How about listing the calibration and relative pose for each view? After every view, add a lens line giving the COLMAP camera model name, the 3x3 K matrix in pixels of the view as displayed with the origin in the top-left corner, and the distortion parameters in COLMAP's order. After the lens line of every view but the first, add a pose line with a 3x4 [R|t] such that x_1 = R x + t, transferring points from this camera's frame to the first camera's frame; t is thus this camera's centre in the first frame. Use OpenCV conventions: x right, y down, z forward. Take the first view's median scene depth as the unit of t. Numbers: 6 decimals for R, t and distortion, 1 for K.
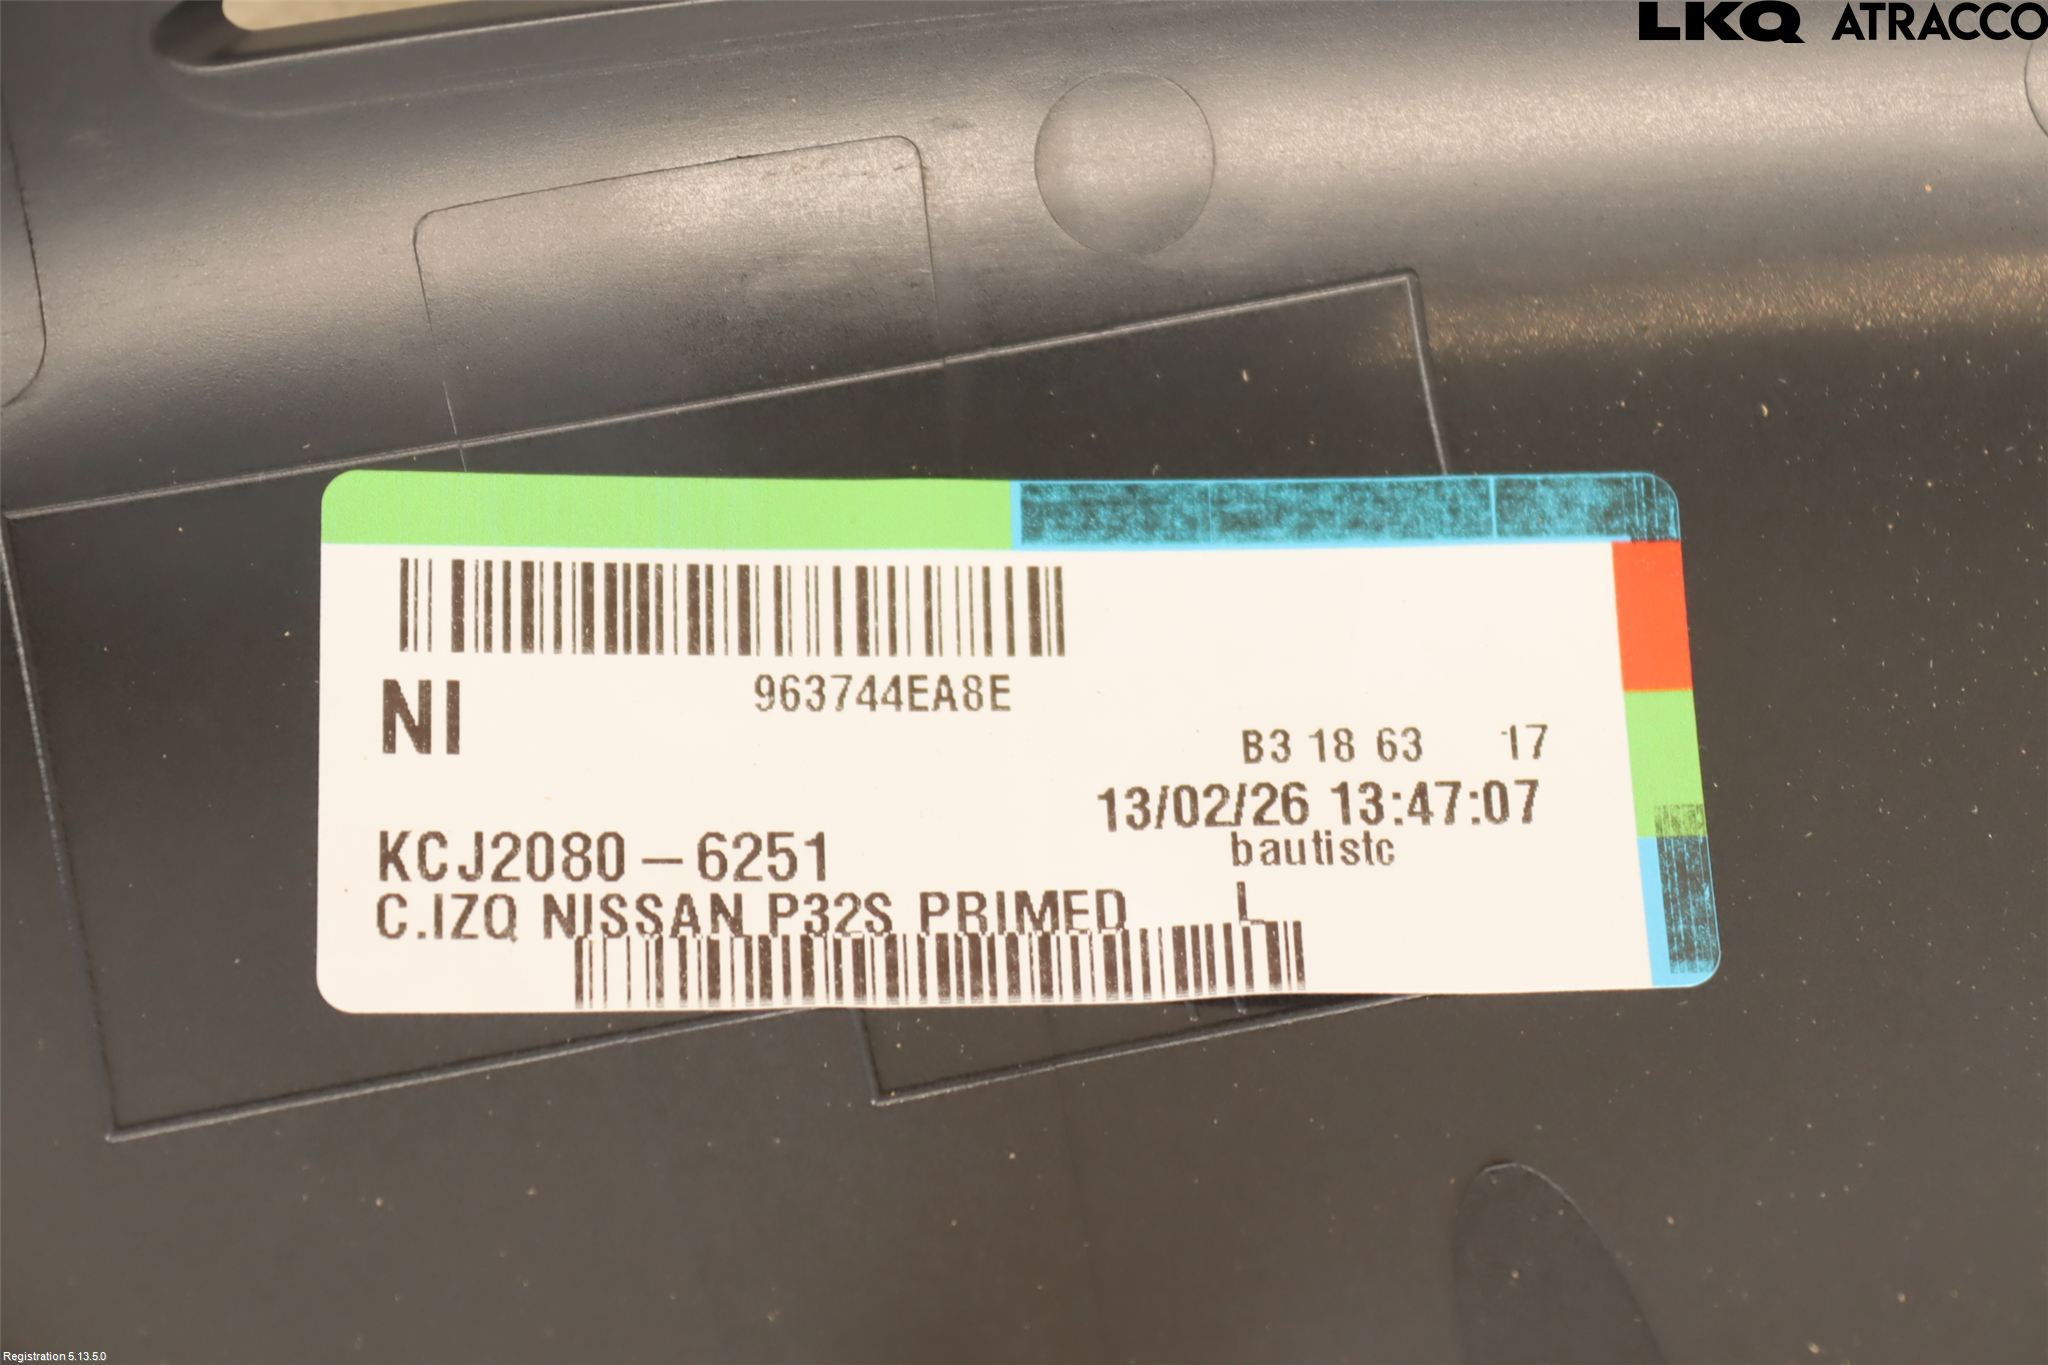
lens RADIAL K [[5228.4, 0, 1024.6], [0, 5228.4, 682.4], [0, 0, 1]] dist [0.023989, 0.000000]
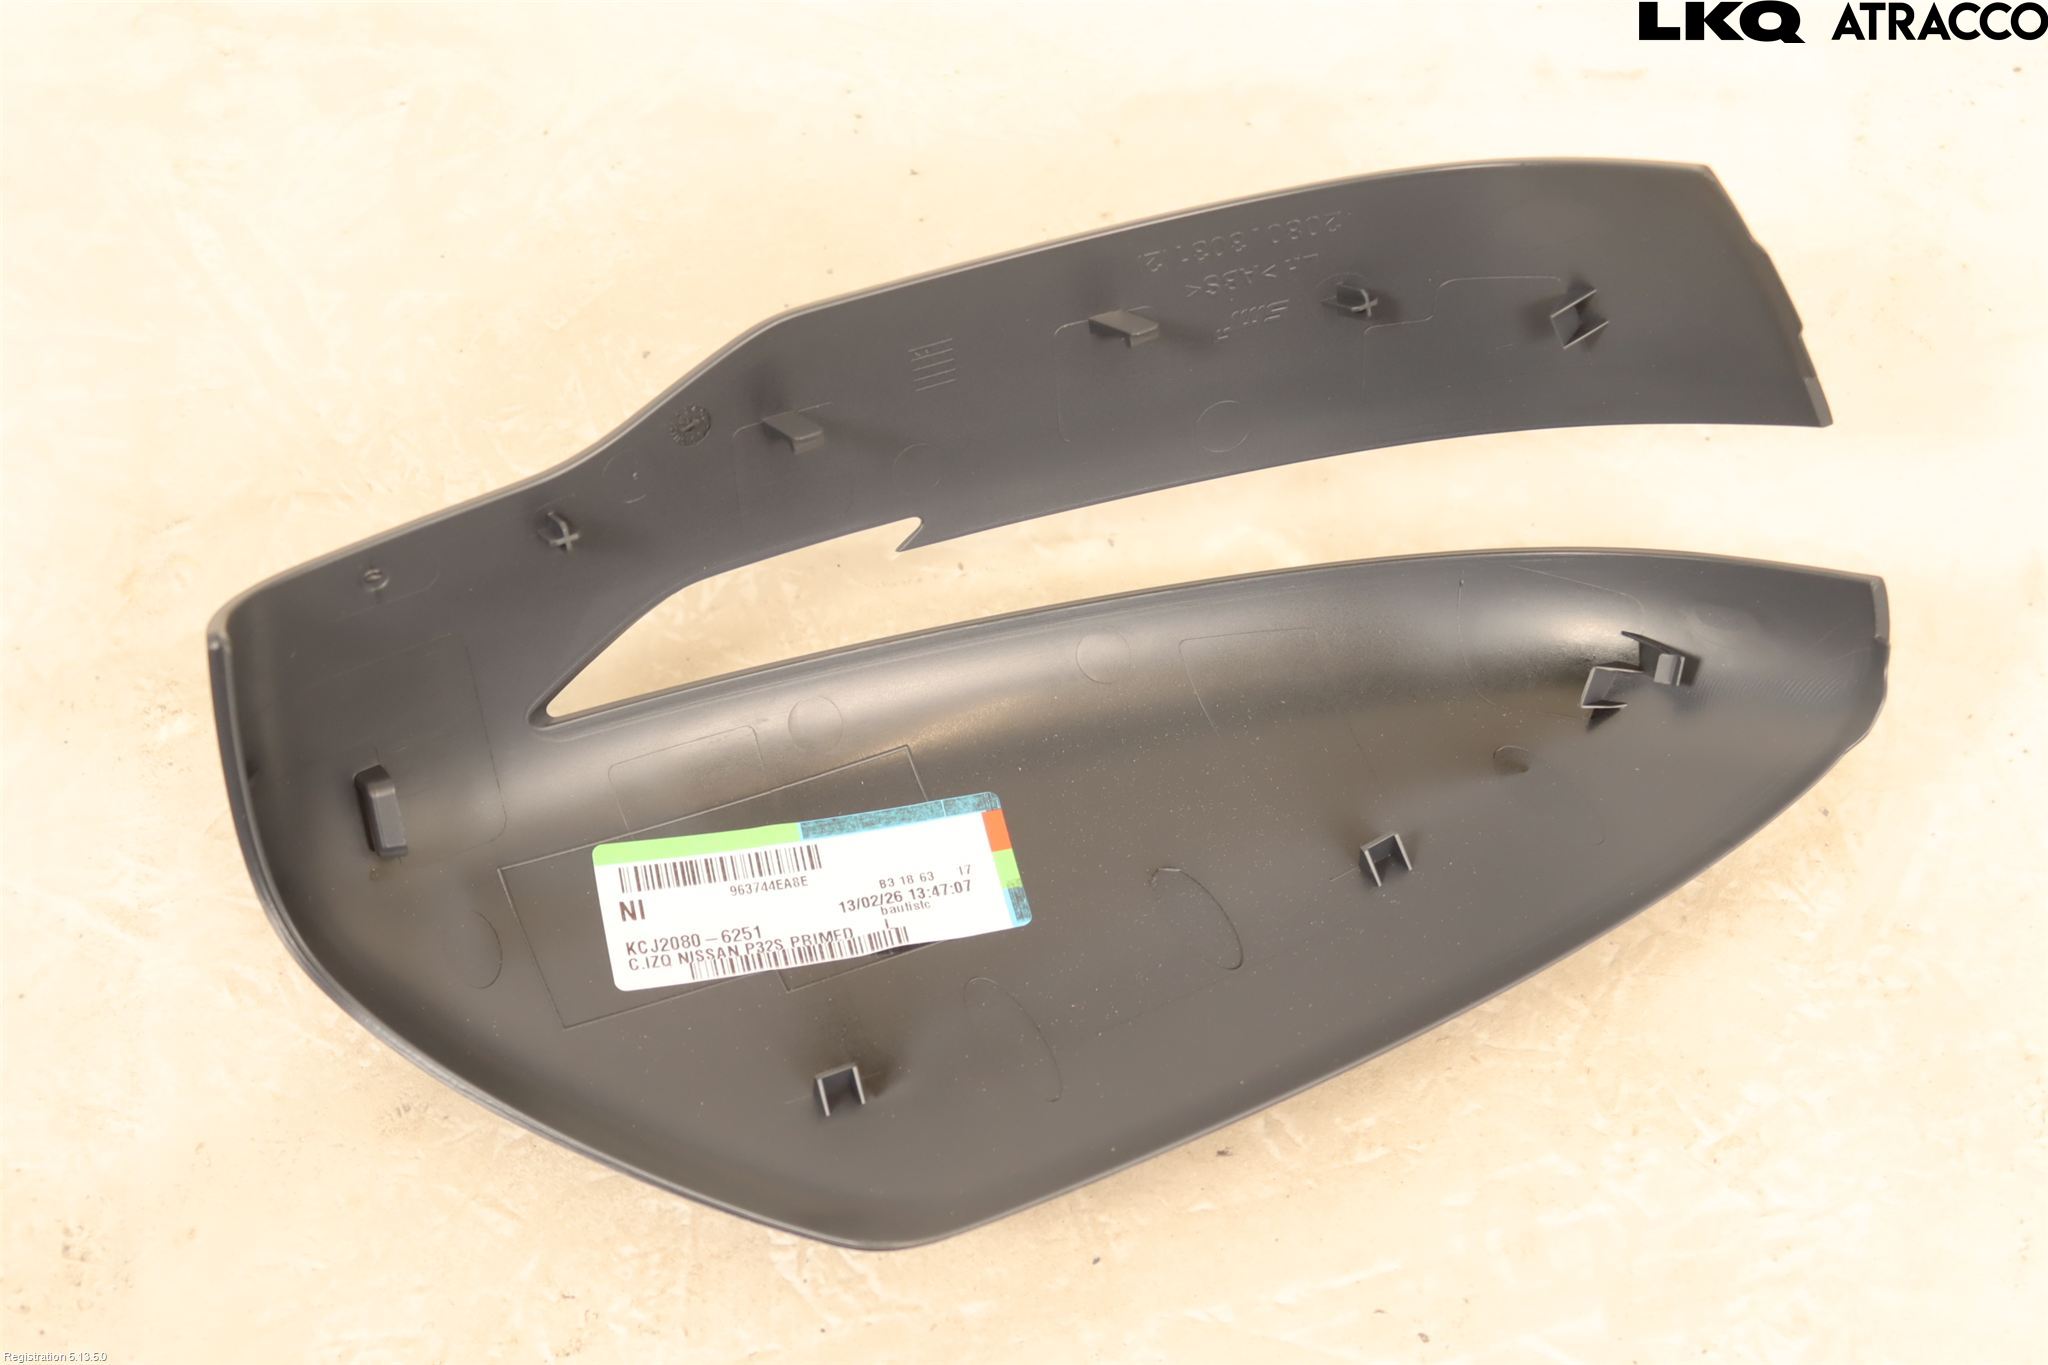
lens RADIAL K [[3331.9, 0, 1023.6], [0, 3331.9, 682.4], [0, 0, 1]] dist [-0.016984, 0.000000]
pose [[0.981903, -0.161426, 0.099037, -0.056964], [0.182387, 0.946859, -0.264940, 0.467590], [-0.051006, 0.278209, 0.959165, -1.059717]]
